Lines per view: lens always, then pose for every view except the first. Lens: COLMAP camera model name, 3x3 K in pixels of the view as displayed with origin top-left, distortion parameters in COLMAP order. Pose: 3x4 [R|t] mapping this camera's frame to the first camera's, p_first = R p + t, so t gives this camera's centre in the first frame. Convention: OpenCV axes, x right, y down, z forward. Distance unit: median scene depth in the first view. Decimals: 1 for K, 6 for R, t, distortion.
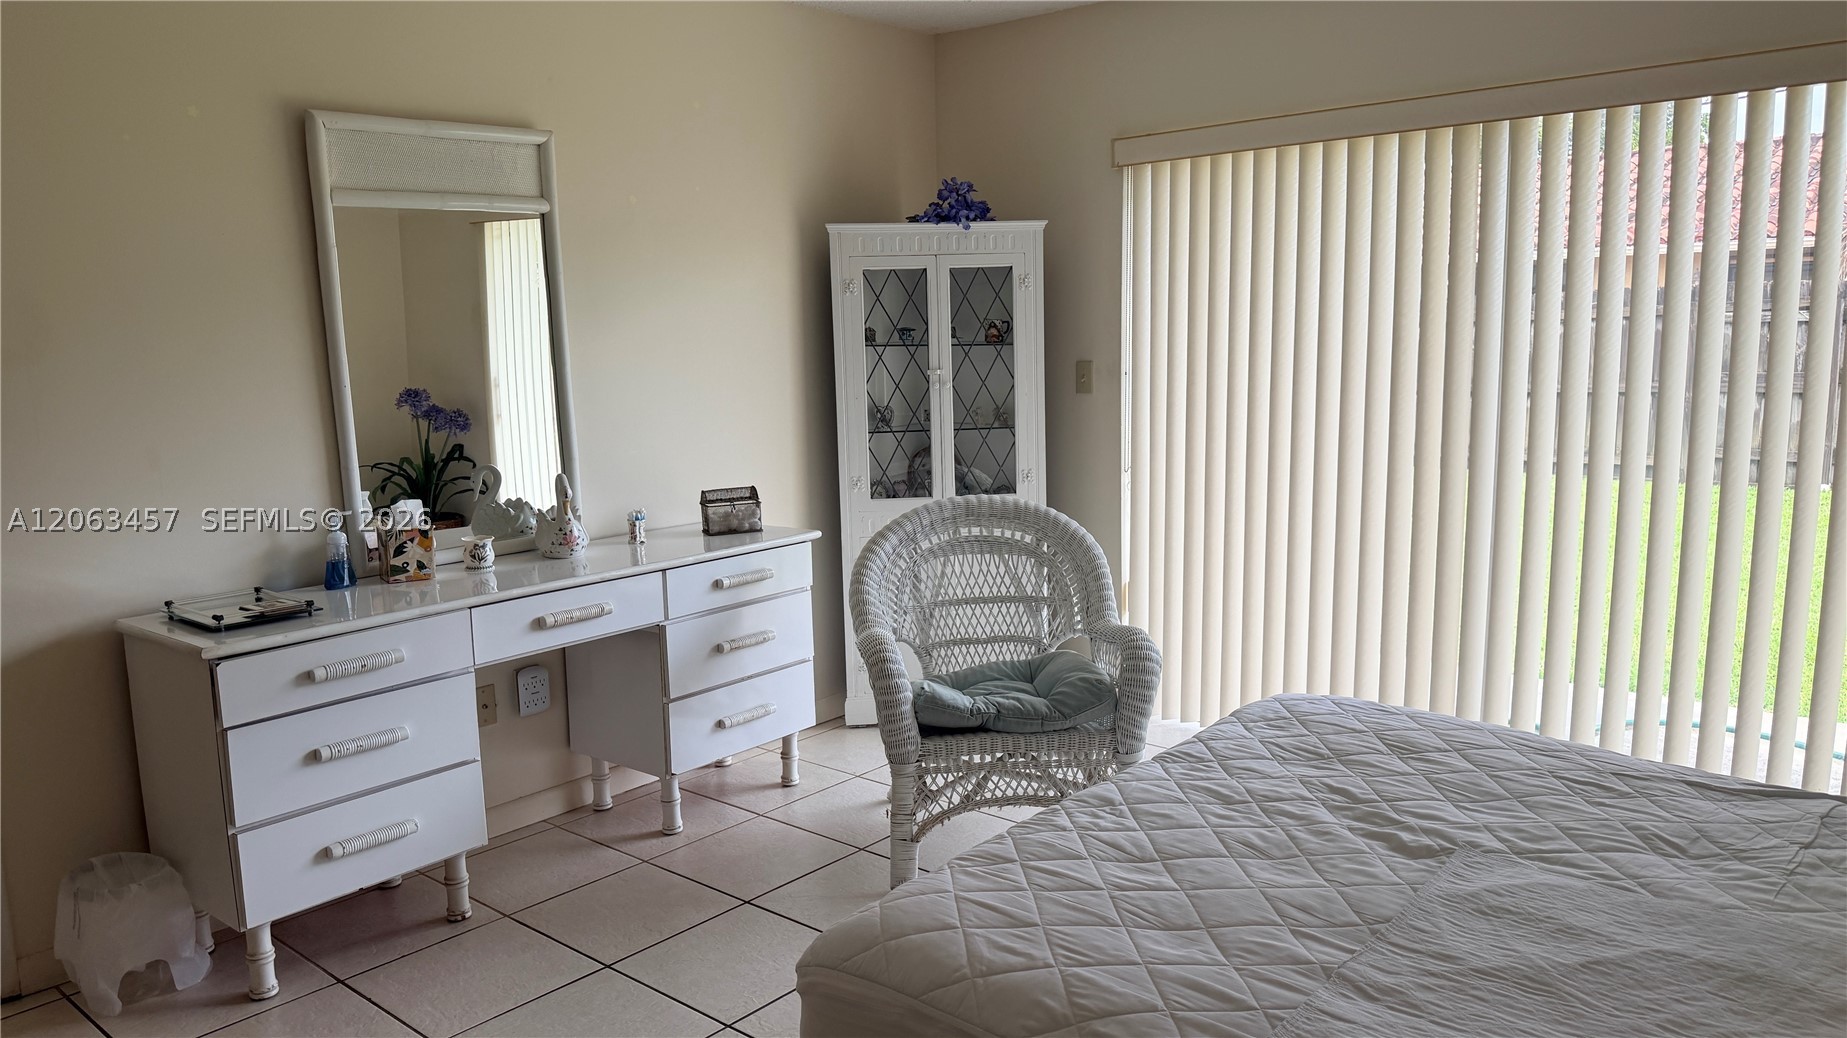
lens RADIAL K [[1259.6, 0, 919.0], [0, 1259.6, 528.2], [0, 0, 1]] dist [0.112777, -0.148035]
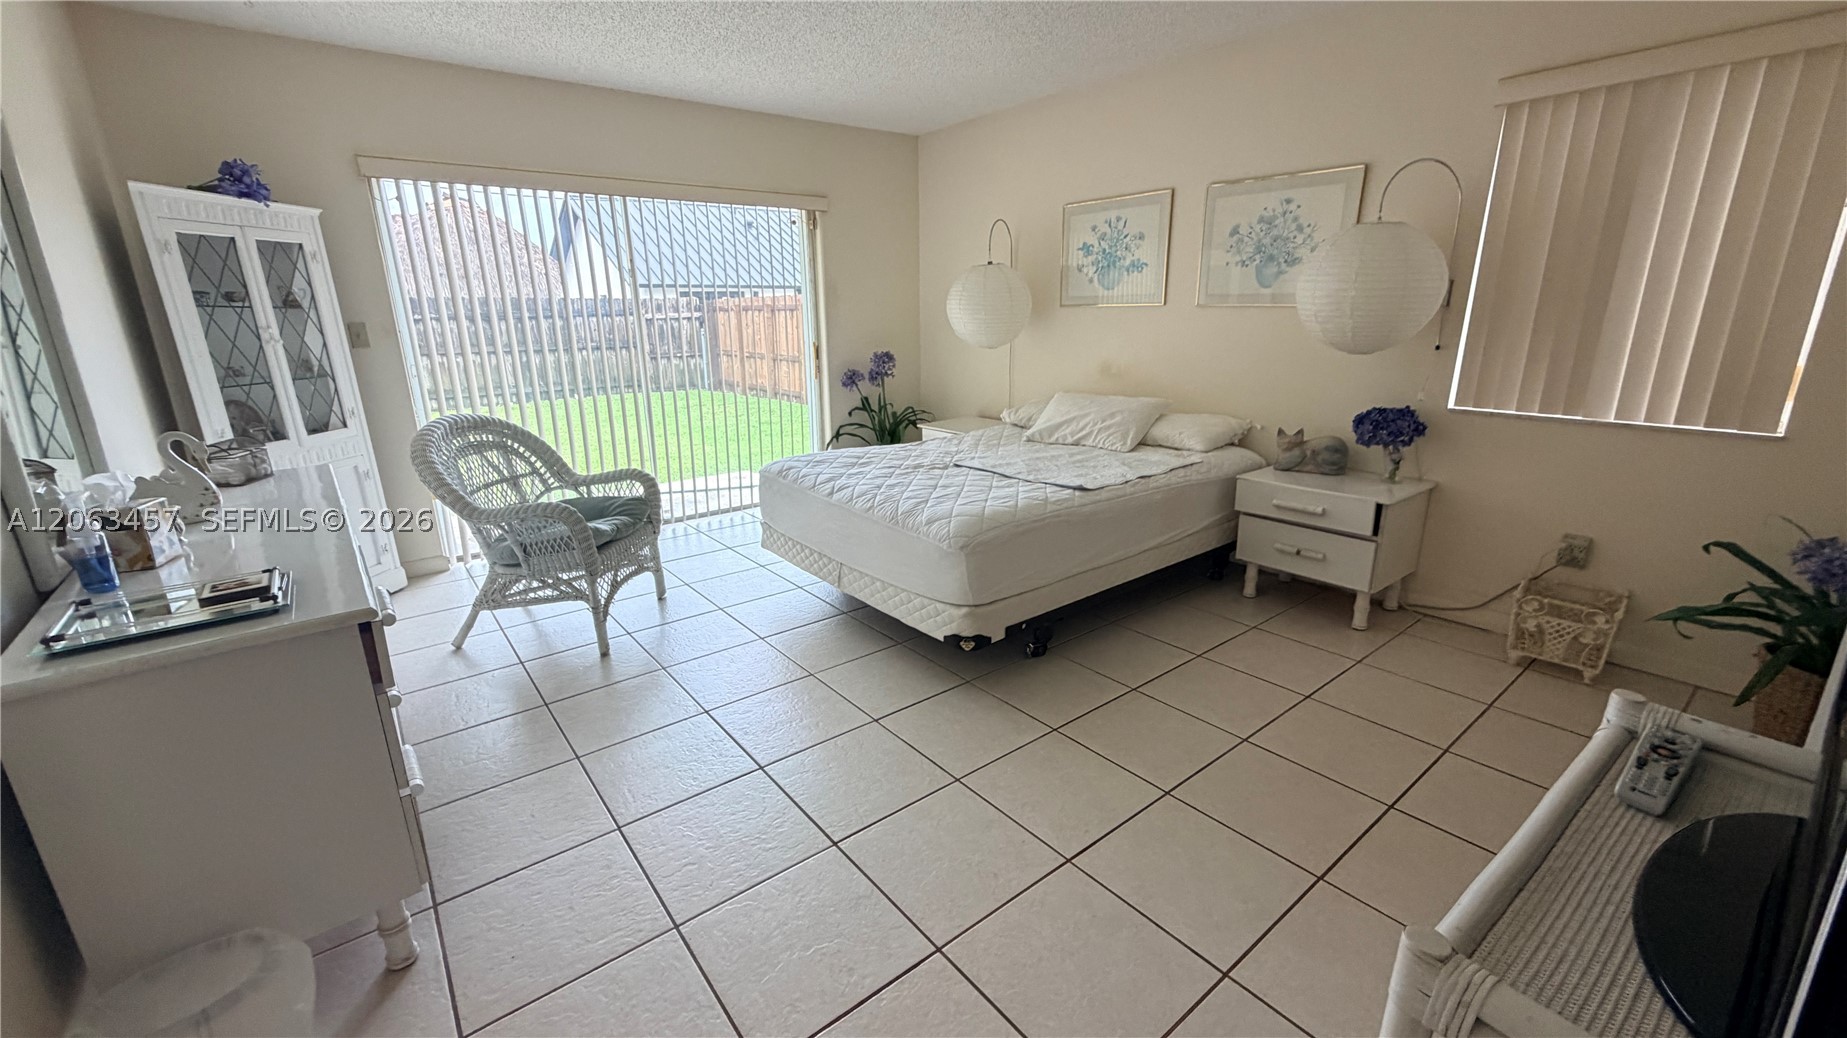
lens RADIAL K [[732.9, 0, 920.4], [0, 732.9, 517.5], [0, 0, 1]] dist [-0.001248, 0.000140]
pose [[0.182886, -0.253756, 0.949821, -0.567441], [0.150504, 0.961954, 0.228019, -0.021179], [-0.971546, 0.101250, 0.214120, 0.288536]]
